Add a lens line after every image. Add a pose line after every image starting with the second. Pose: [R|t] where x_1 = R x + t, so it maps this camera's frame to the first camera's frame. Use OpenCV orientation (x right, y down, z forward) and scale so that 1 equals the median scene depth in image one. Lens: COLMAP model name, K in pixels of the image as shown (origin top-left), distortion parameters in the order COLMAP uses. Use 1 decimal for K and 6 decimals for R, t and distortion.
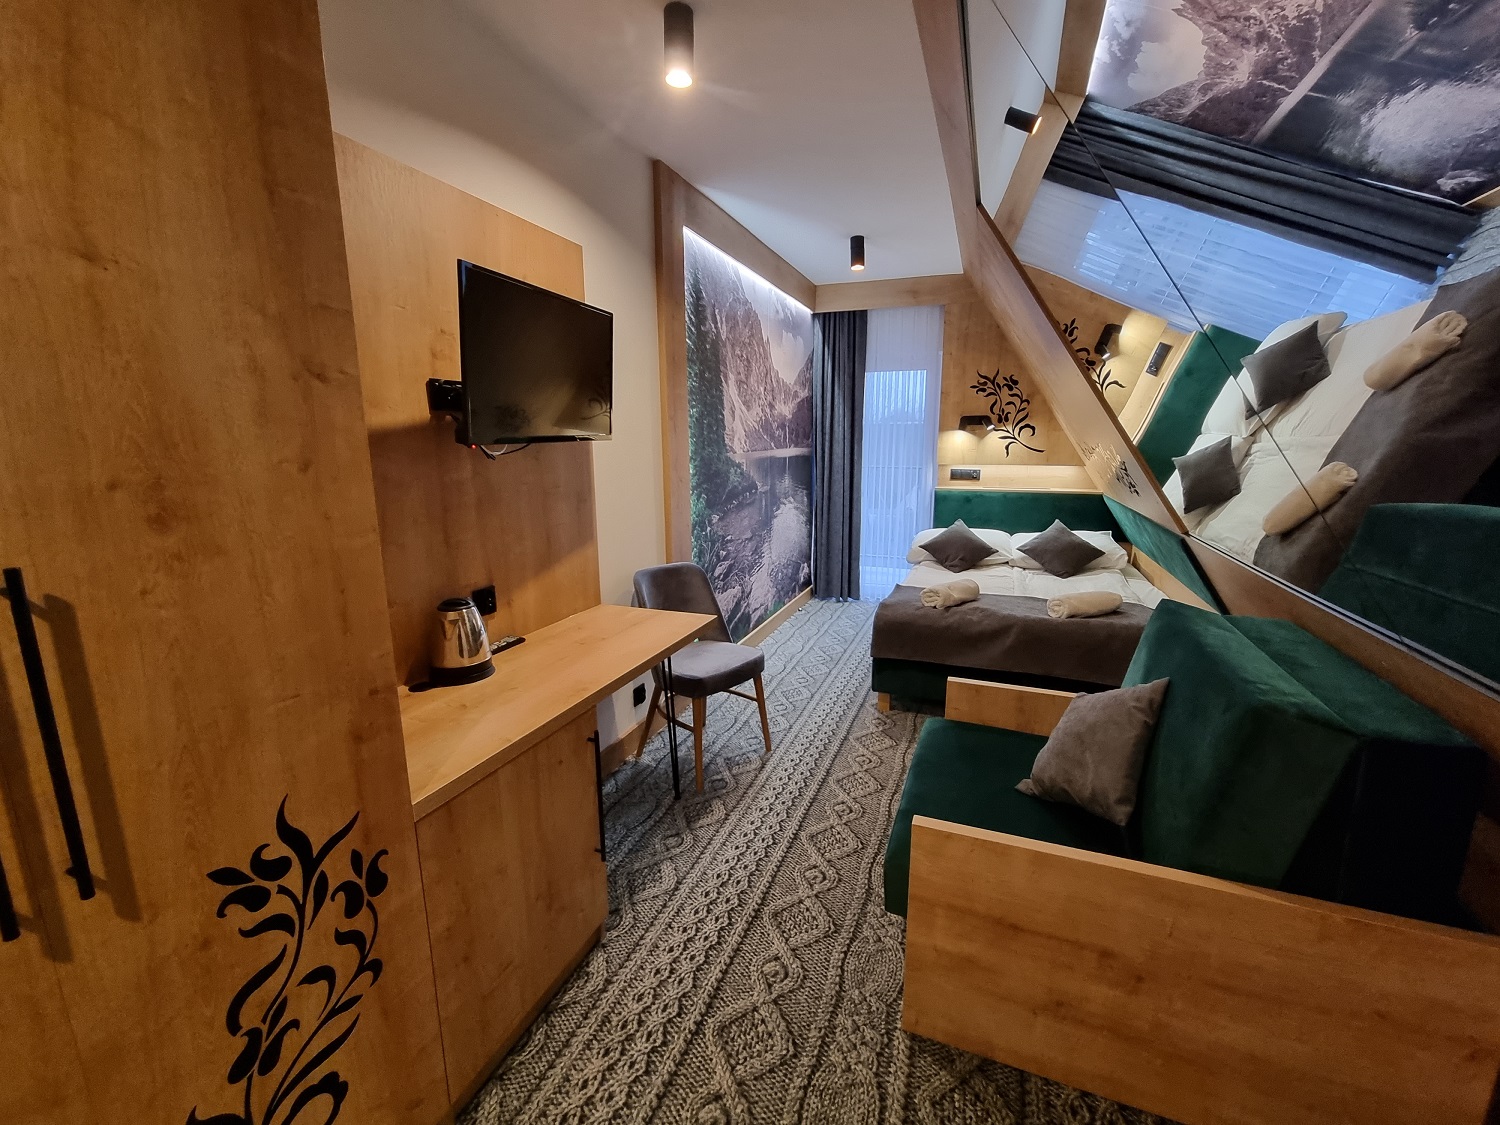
lens RADIAL K [[600.9, 0, 750.0], [0, 600.9, 562.5], [0, 0, 1]] dist [-0.000370, 0.000173]
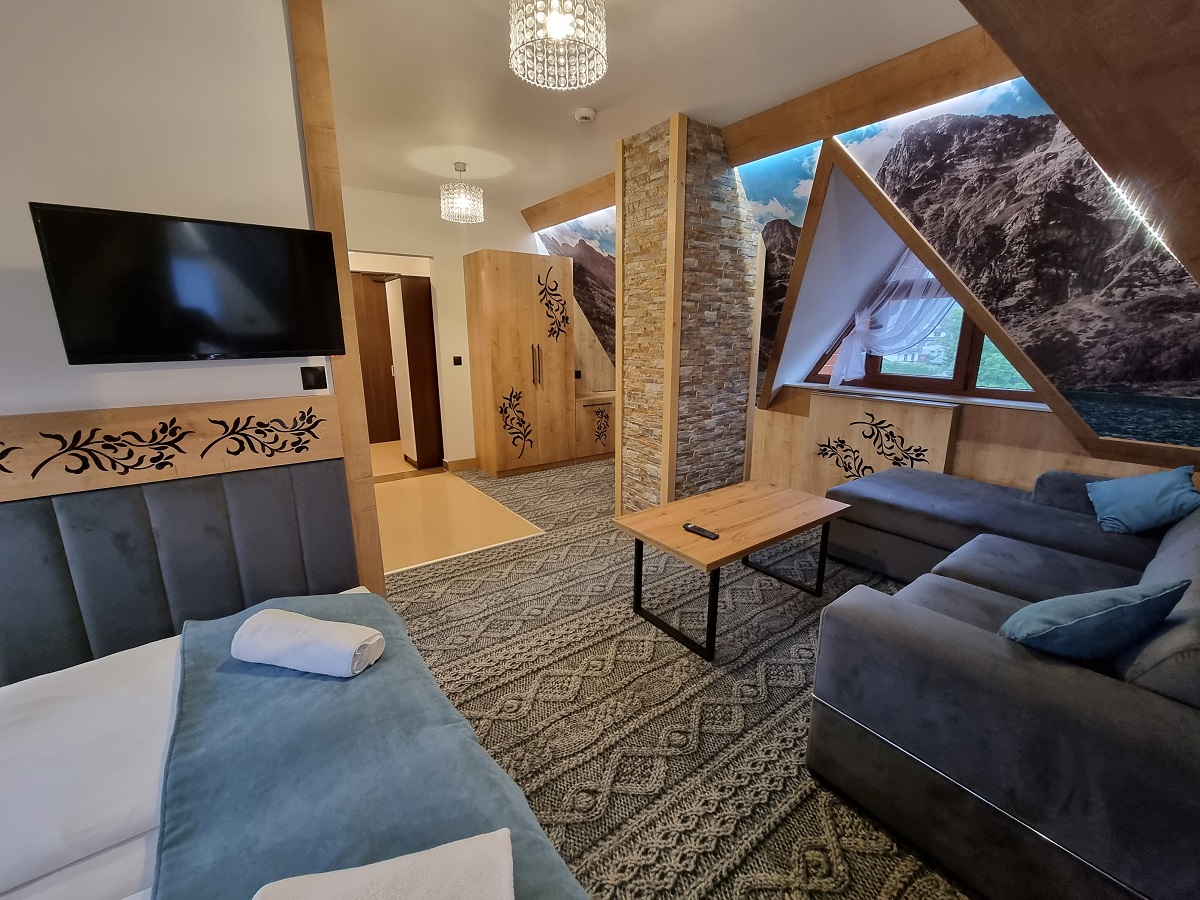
lens RADIAL K [[480.7, 0, 600.0], [0, 480.7, 450.0], [0, 0, 1]] dist [-0.000370, 0.000173]
pose [[0.844748, 0.139421, -0.516684, 0.064565], [-0.114838, 0.990203, 0.079441, -0.033758], [0.522697, -0.007773, 0.852483, 0.154305]]
